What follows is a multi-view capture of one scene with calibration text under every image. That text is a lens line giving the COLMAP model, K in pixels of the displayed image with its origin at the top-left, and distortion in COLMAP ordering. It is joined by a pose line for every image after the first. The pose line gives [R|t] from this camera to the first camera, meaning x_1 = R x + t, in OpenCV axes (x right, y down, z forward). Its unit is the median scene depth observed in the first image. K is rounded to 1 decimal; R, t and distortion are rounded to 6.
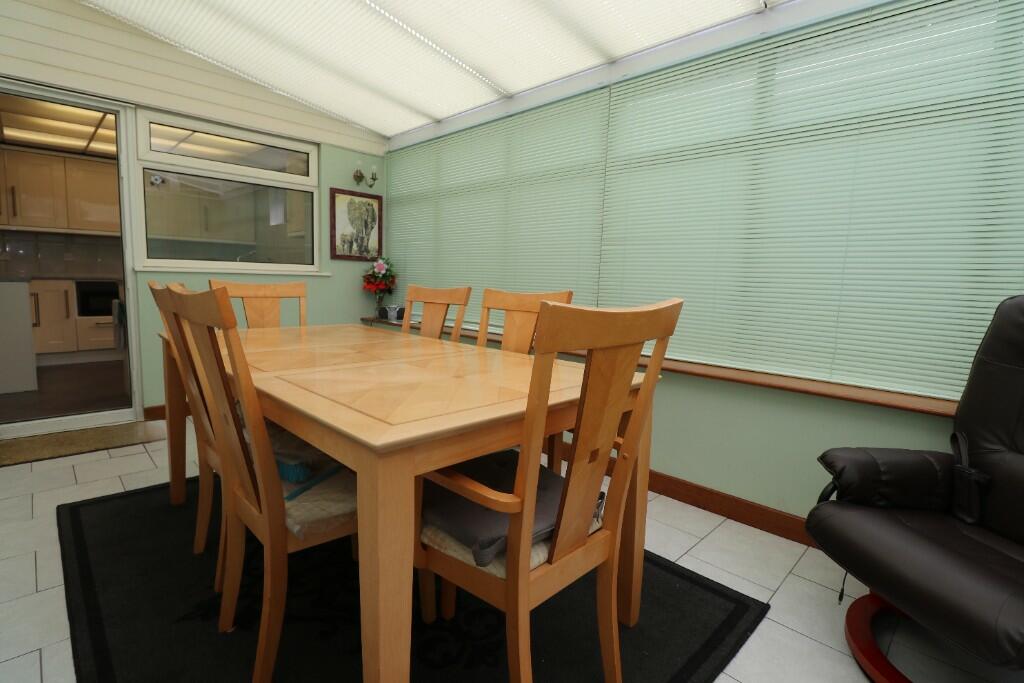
lens RADIAL K [[480.6, 0, 512.0], [0, 480.6, 341.5], [0, 0, 1]] dist [-0.030753, 0.000025]
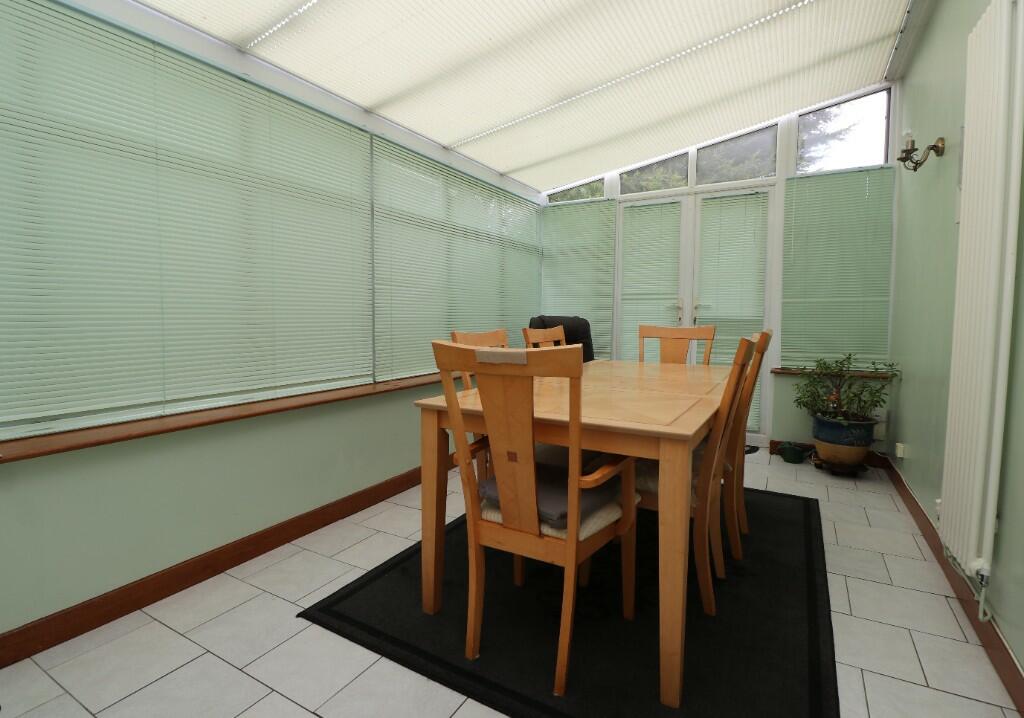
lens RADIAL K [[486.8, 0, 512.0], [0, 486.8, 359.0], [0, 0, 1]] dist [0.031737, 0.000112]
pose [[-0.275563, -0.115346, 0.954338, -1.066533], [0.127242, 0.979662, 0.155148, -0.205406], [-0.952824, 0.164185, -0.255282, 1.184506]]
